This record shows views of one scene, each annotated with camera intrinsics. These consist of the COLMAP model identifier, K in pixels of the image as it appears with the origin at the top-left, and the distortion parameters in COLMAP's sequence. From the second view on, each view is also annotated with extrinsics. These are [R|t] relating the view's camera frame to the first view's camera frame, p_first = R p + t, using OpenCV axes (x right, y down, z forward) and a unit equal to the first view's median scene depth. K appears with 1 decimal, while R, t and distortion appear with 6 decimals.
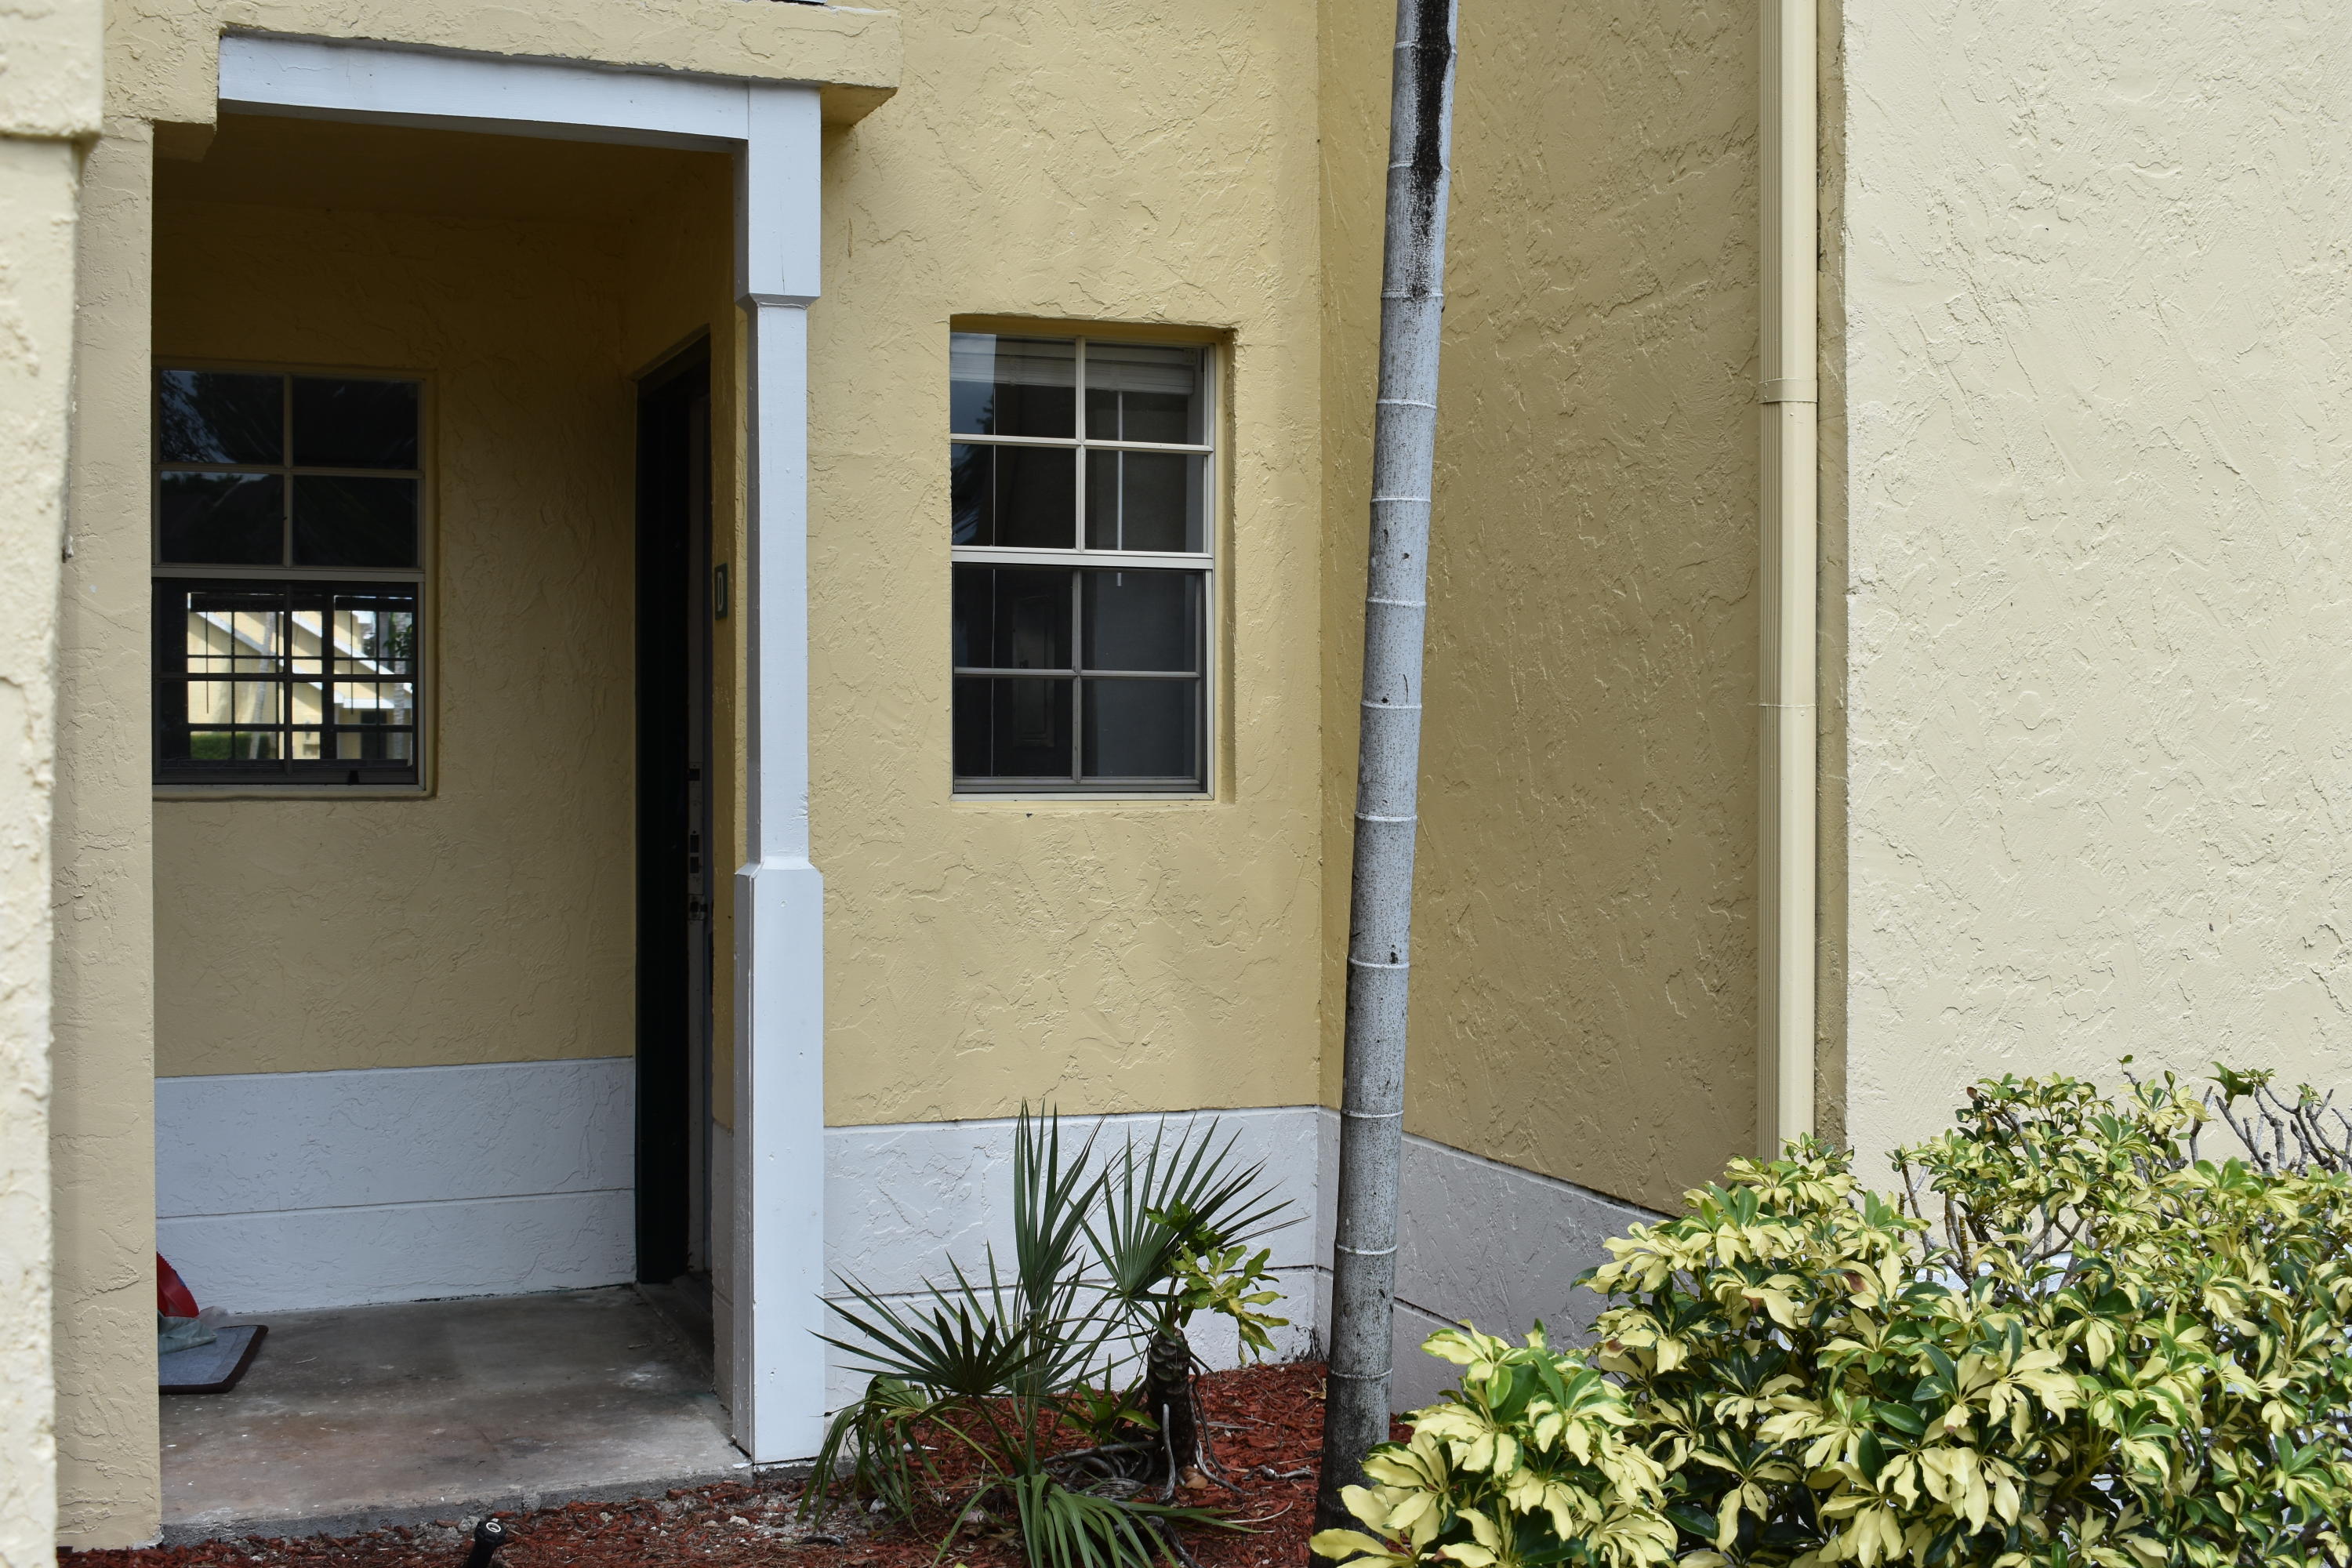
lens RADIAL K [[2784.6, 0, 1176.3], [0, 2784.6, 782.1], [0, 0, 1]] dist [0.032021, 0.000000]
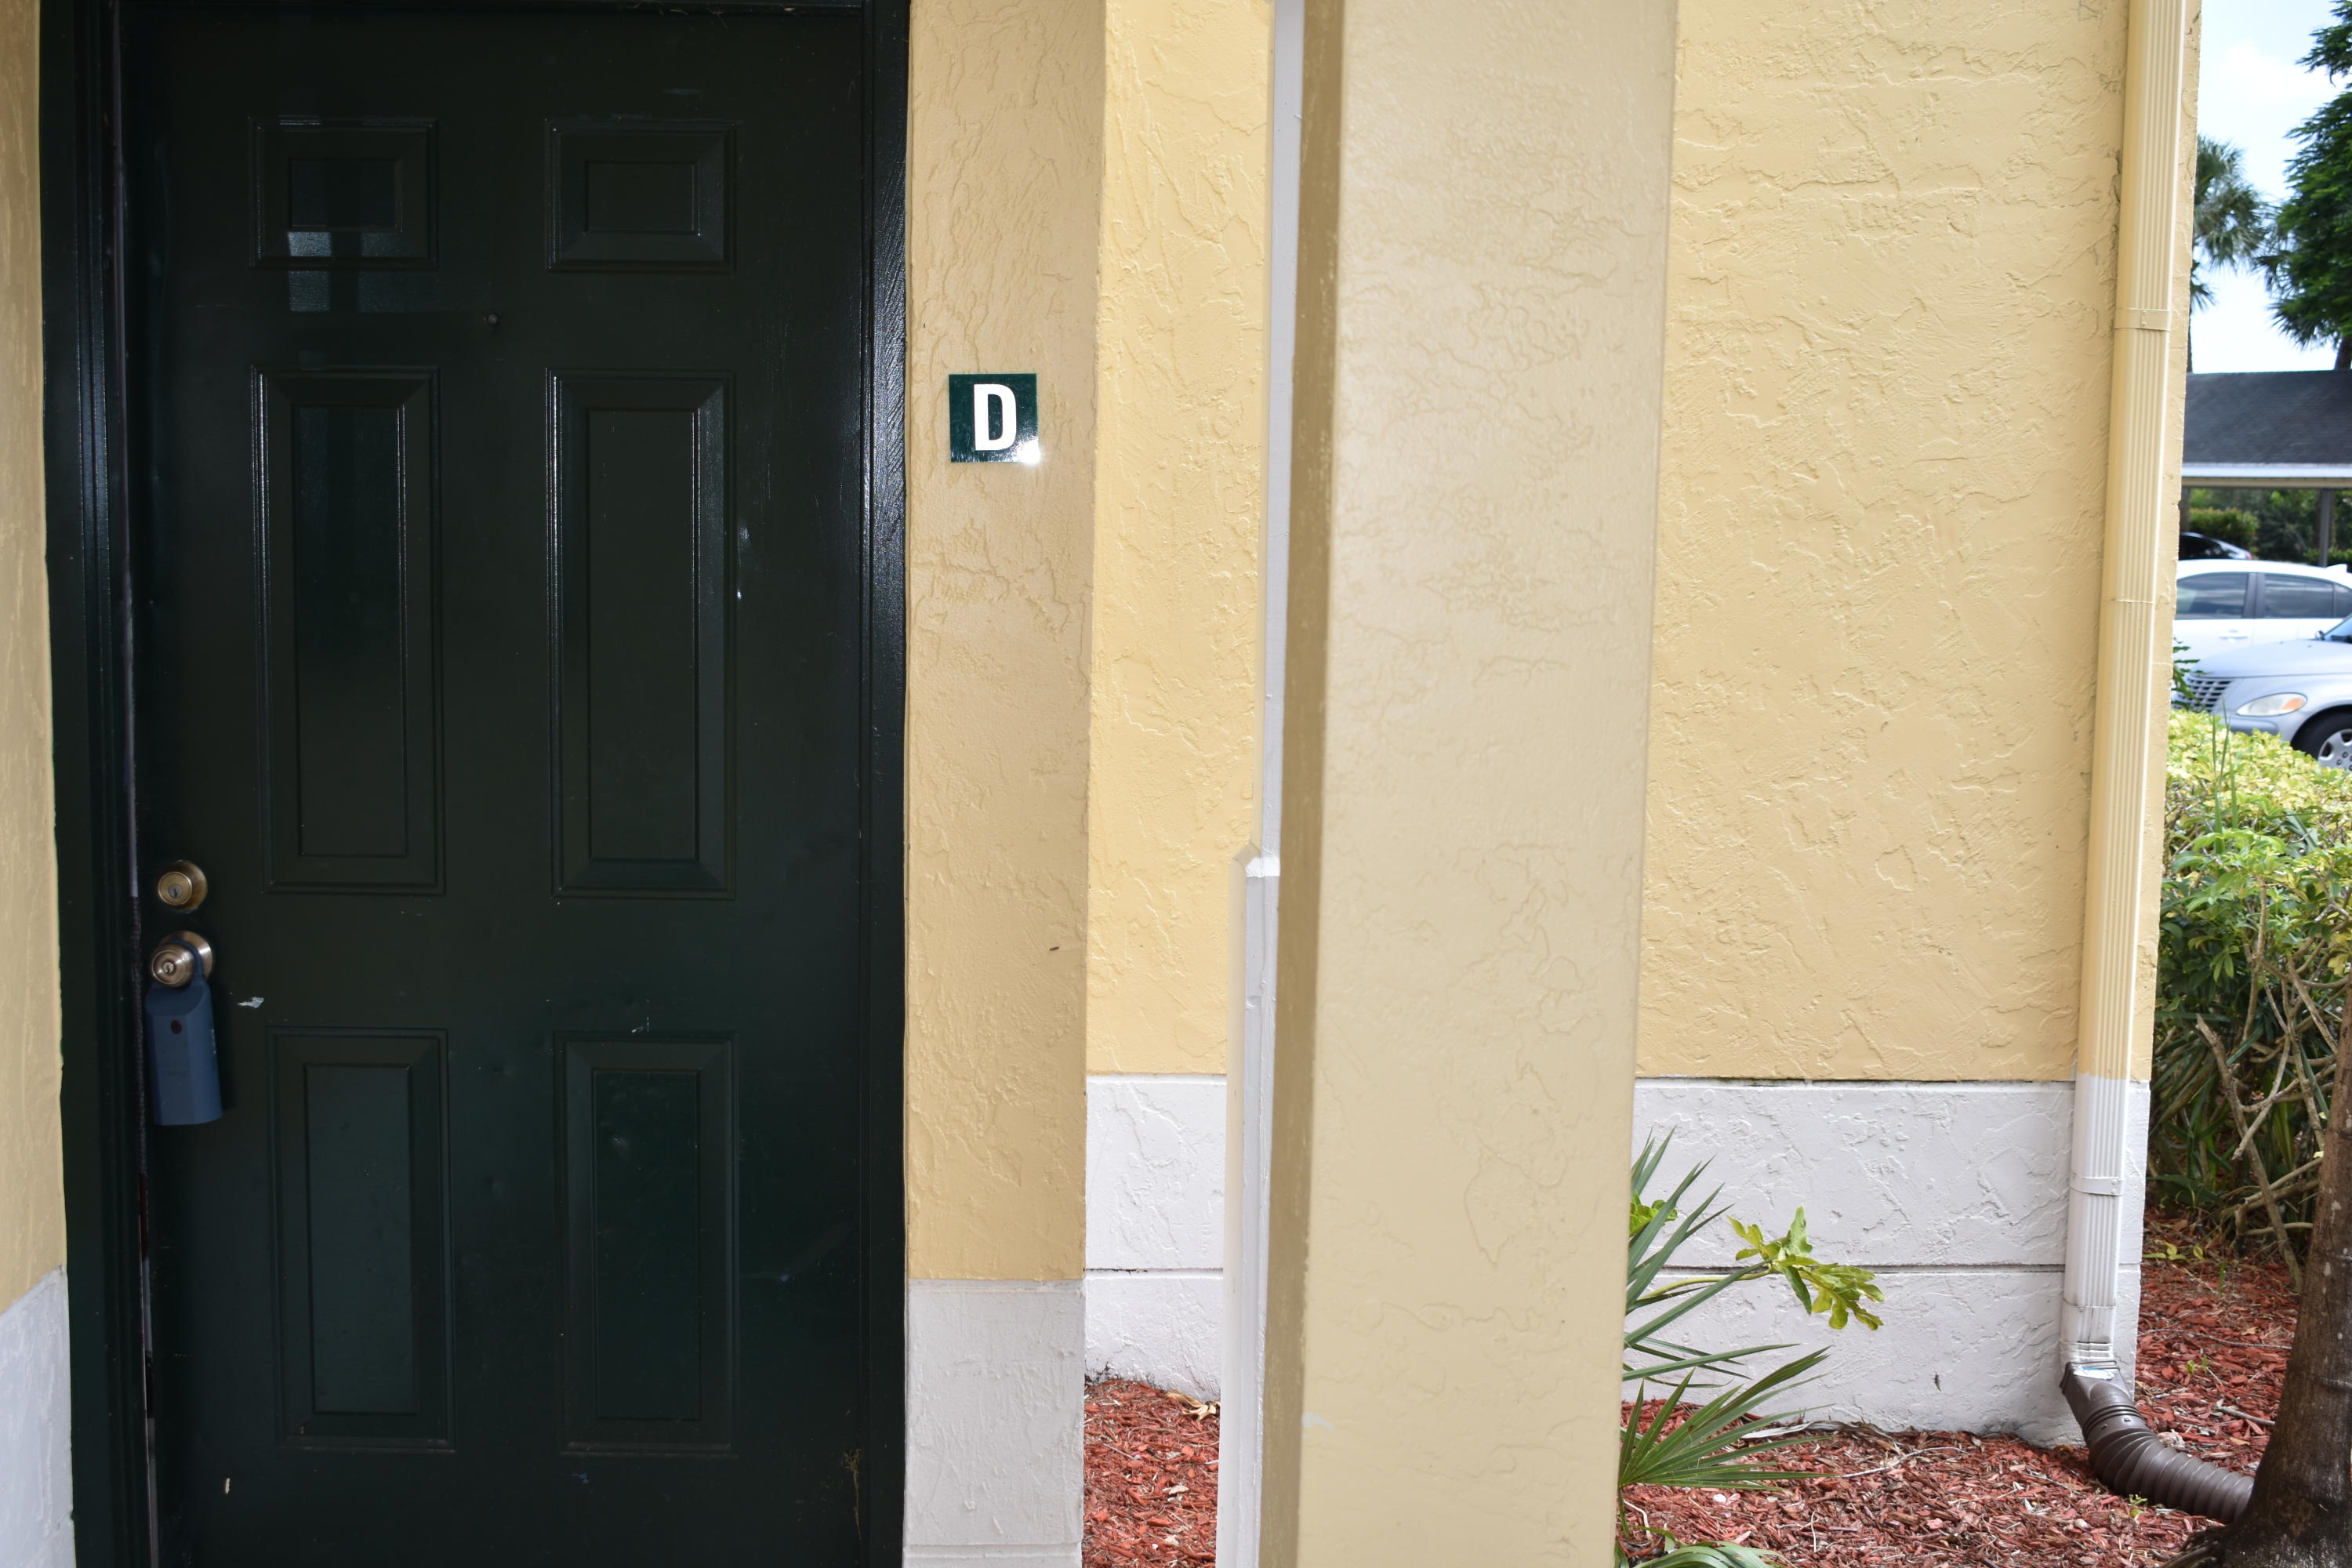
lens RADIAL K [[2784.6, 0, 1175.8], [0, 2784.6, 785.2], [0, 0, 1]] dist [0.032021, 0.000000]
pose [[0.267836, -0.082589, 0.959918, -0.876558], [-0.004312, 0.996206, 0.086915, -0.044496], [-0.963455, -0.027418, 0.266464, 0.960461]]
